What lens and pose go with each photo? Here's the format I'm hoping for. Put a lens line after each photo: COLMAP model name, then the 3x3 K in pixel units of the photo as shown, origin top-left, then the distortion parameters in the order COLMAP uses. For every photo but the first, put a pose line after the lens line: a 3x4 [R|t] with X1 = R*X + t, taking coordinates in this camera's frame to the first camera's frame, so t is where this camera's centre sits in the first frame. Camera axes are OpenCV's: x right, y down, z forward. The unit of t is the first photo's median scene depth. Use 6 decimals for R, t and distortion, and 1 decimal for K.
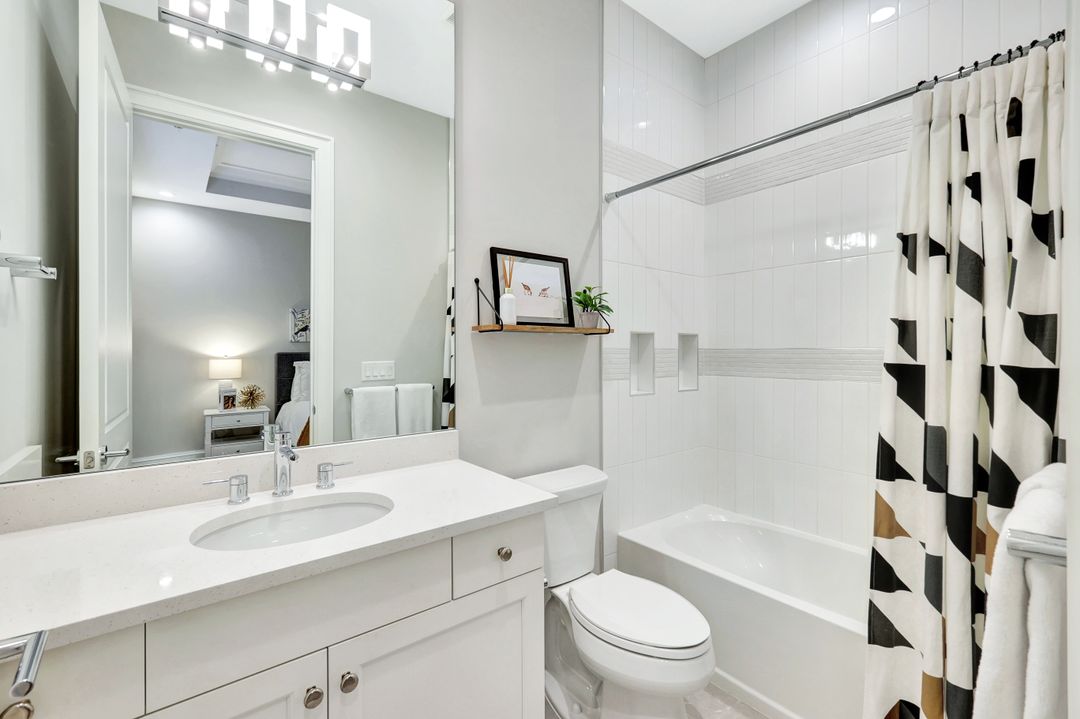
lens RADIAL K [[473.8, 0, 542.7], [0, 473.8, 349.8], [0, 0, 1]] dist [0.000348, -0.000006]
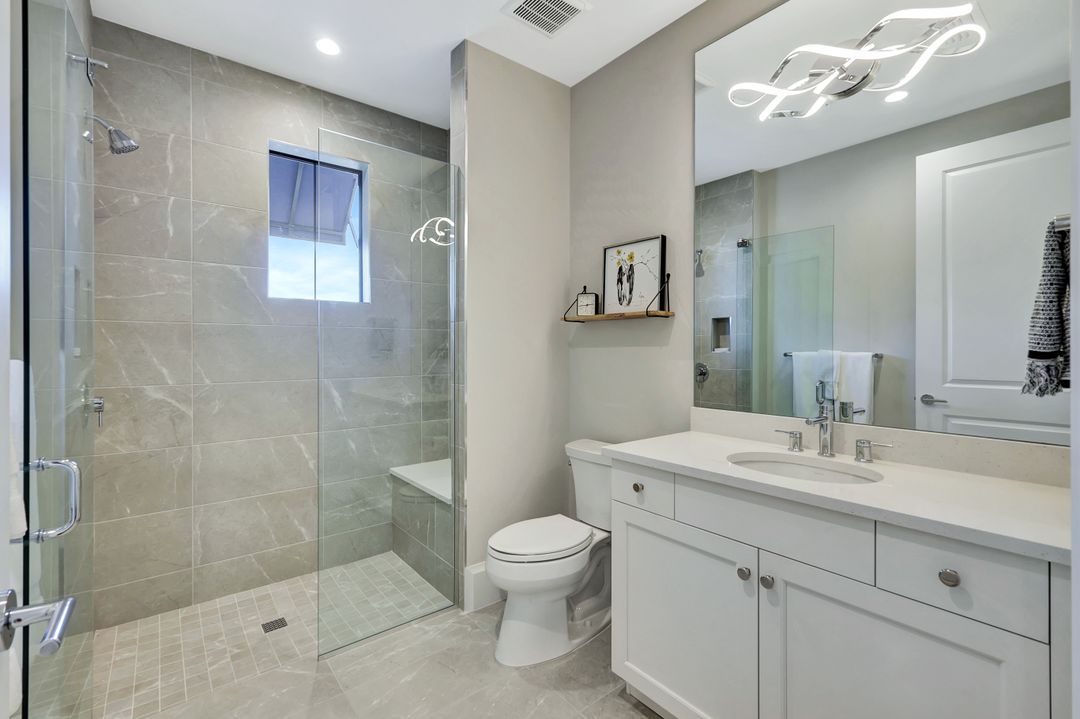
lens RADIAL K [[473.8, 0, 542.7], [0, 473.8, 349.8], [0, 0, 1]] dist [0.000348, -0.000006]
pose [[0.003461, 0.008072, -0.999961, 0.962926], [0.003574, 0.999961, 0.008084, 0.022774], [0.999988, -0.003602, 0.003432, 0.361580]]
